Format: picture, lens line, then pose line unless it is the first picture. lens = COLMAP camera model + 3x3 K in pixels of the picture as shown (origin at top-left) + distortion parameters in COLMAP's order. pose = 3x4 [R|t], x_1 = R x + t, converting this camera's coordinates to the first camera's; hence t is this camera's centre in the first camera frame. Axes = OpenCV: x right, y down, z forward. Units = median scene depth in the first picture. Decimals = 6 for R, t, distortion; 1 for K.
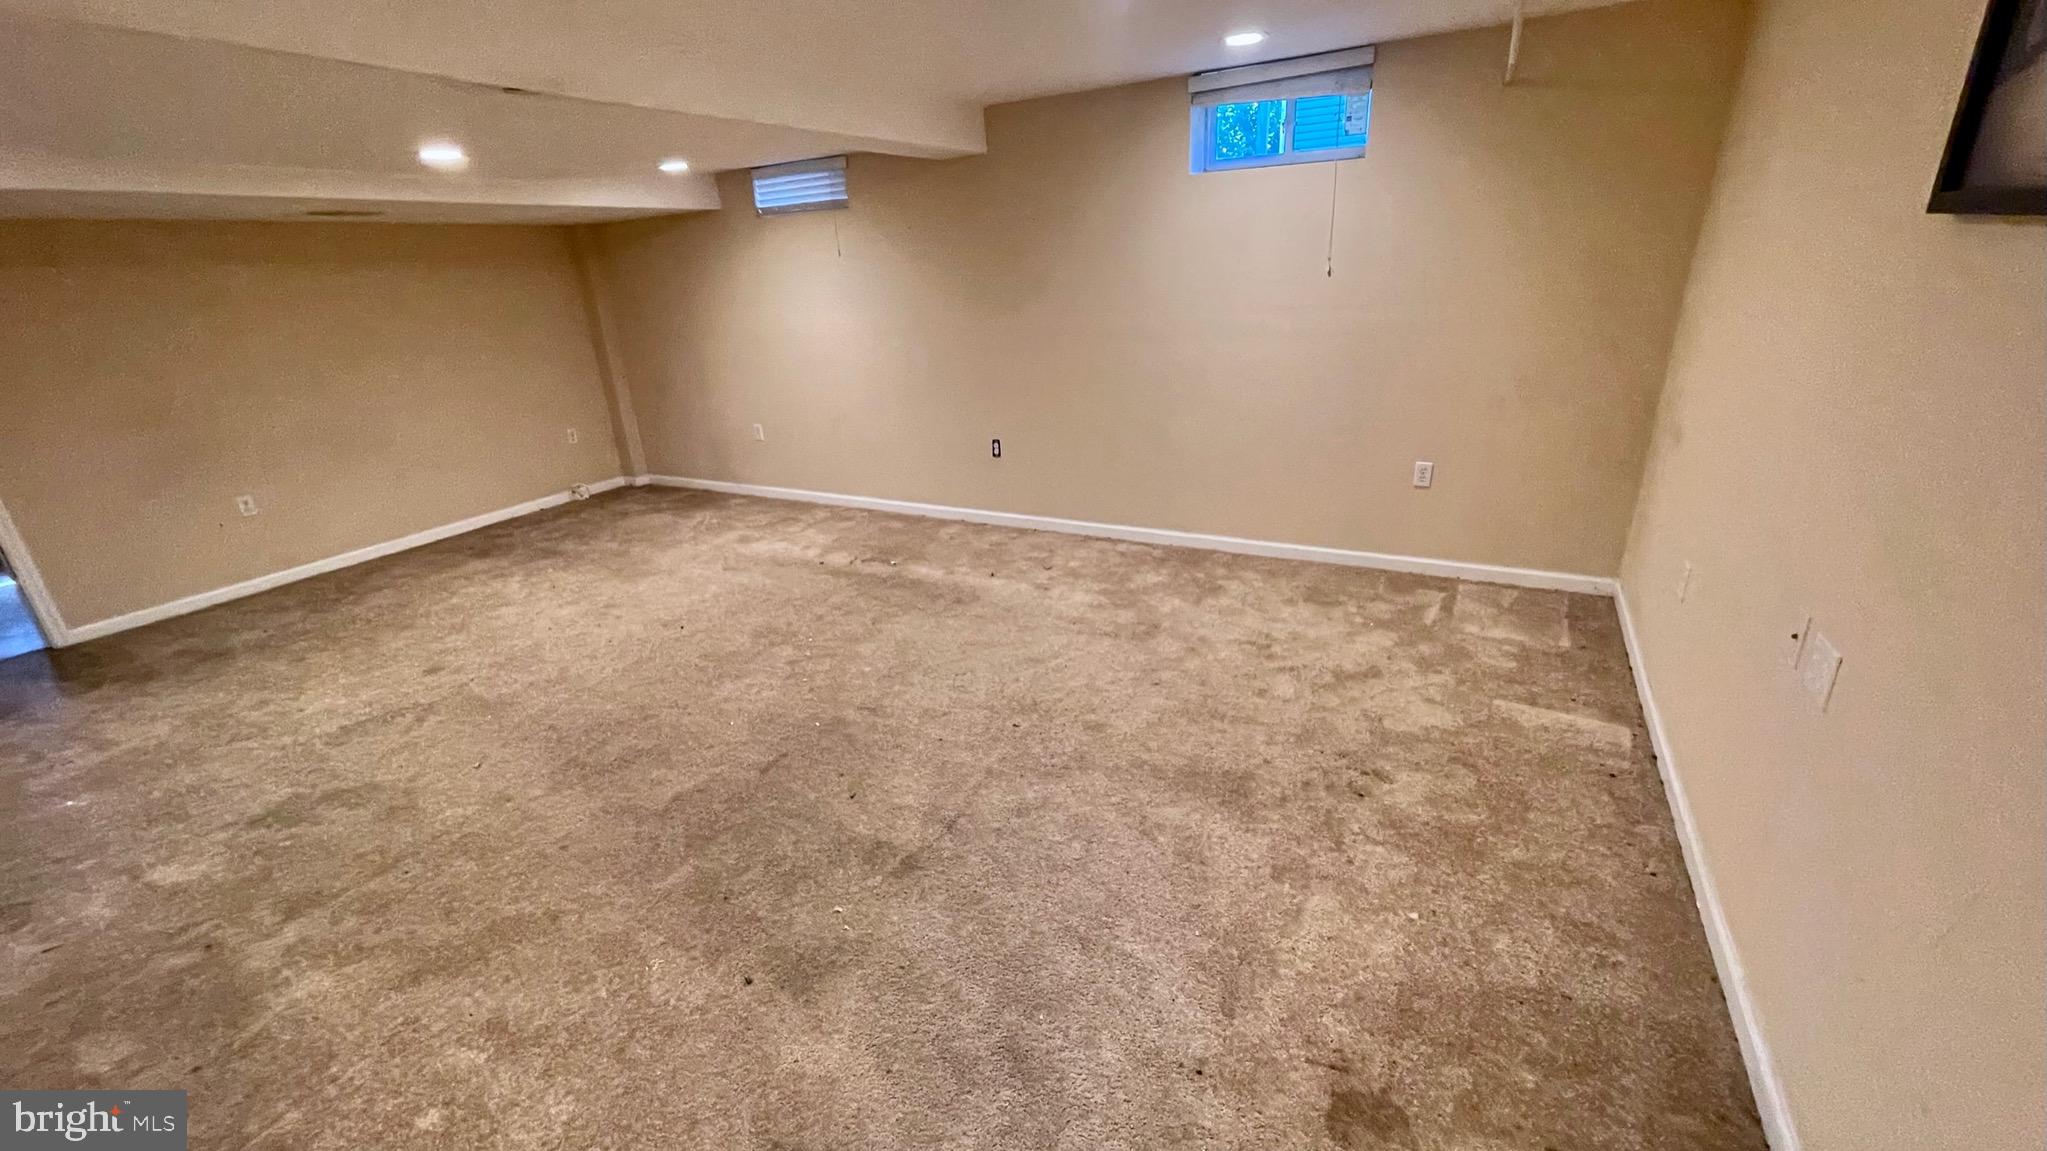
lens RADIAL K [[828.7, 0, 1023.0], [0, 828.7, 576.2], [0, 0, 1]] dist [0.004194, -0.002051]
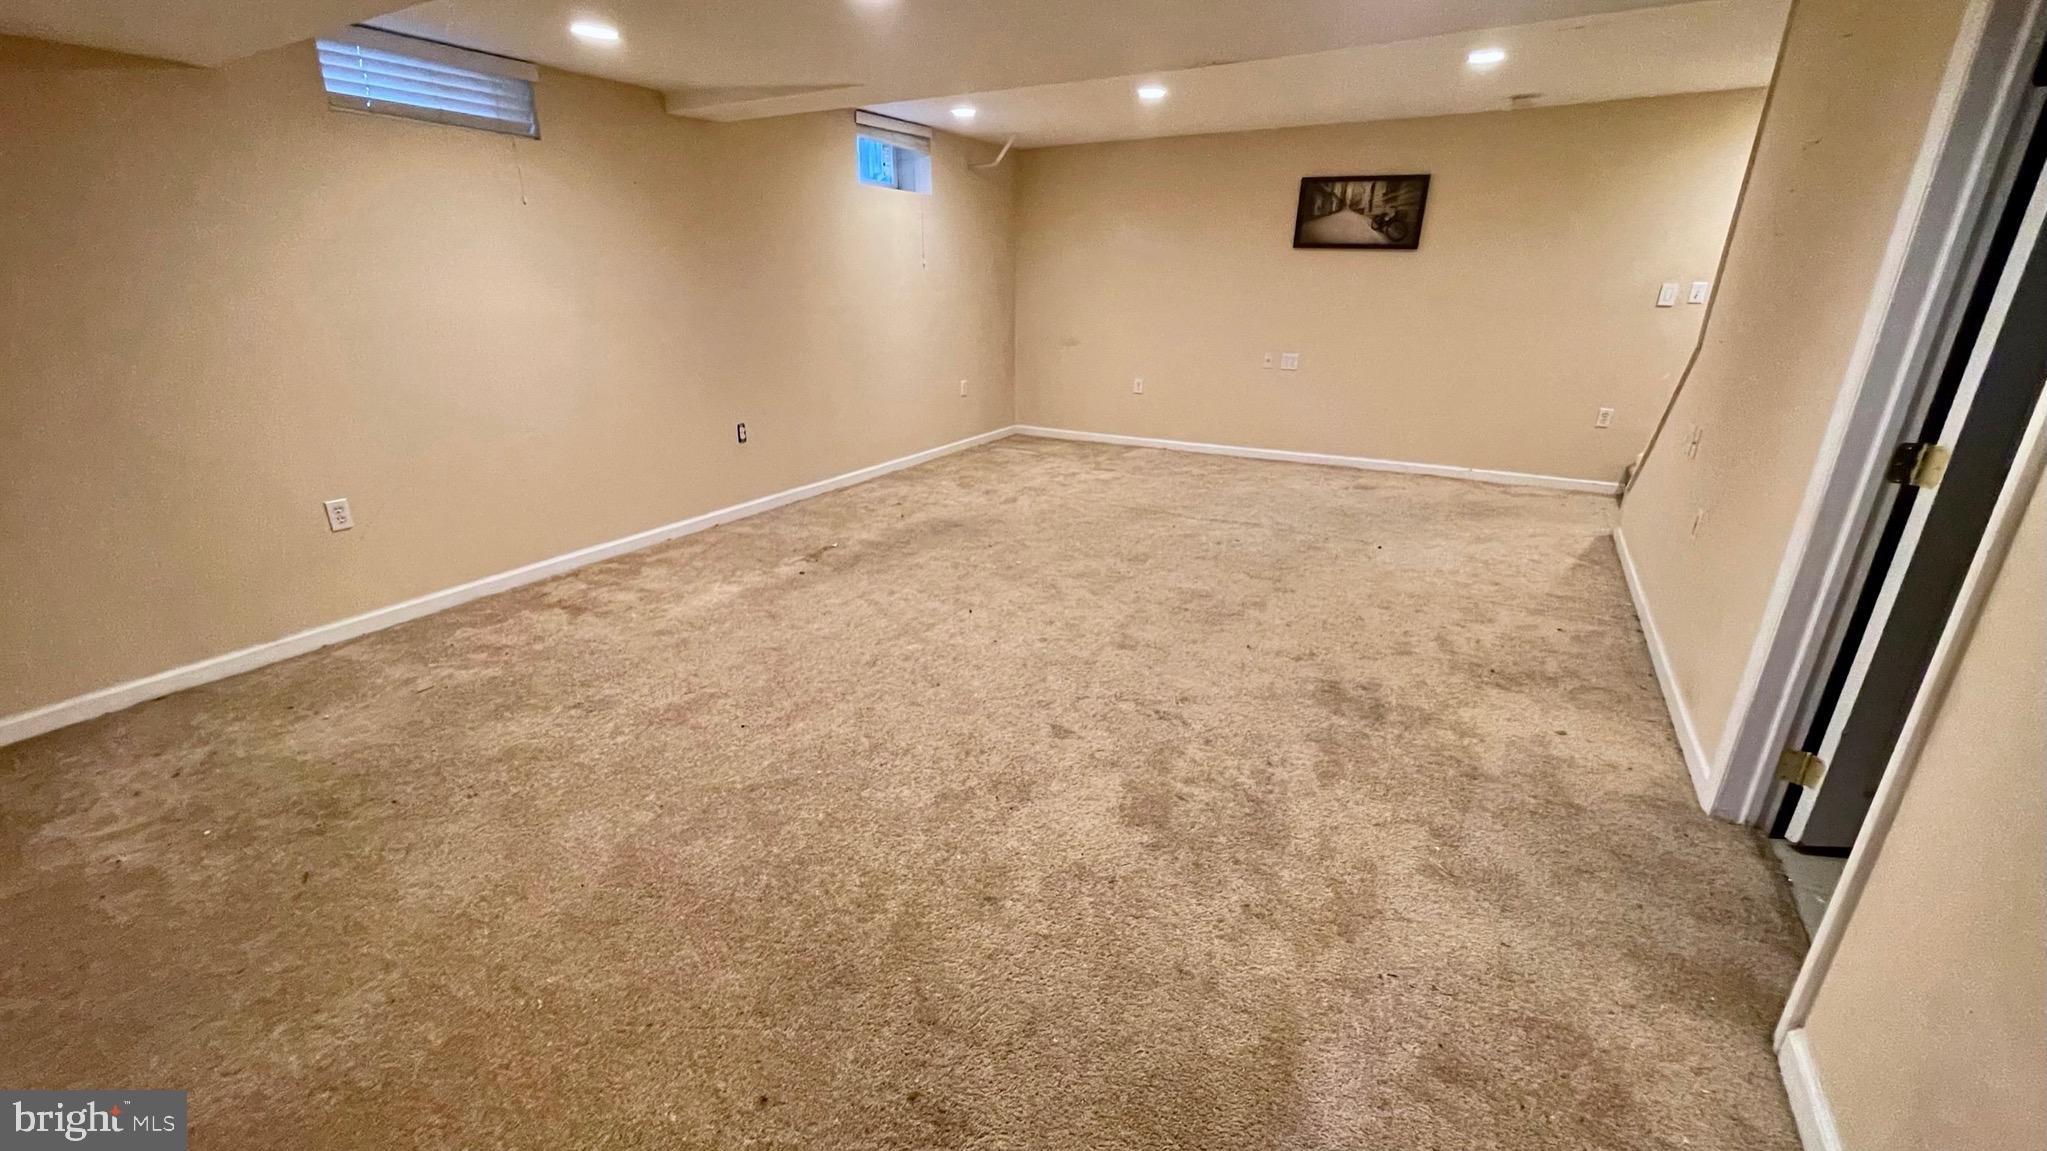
lens RADIAL K [[828.7, 0, 1024.8], [0, 828.7, 574.0], [0, 0, 1]] dist [0.004194, -0.002051]
pose [[0.010231, -0.293875, 0.955789, -0.968485], [0.347703, 0.897238, 0.272151, -0.153534], [-0.937549, 0.329546, 0.111361, 0.636161]]
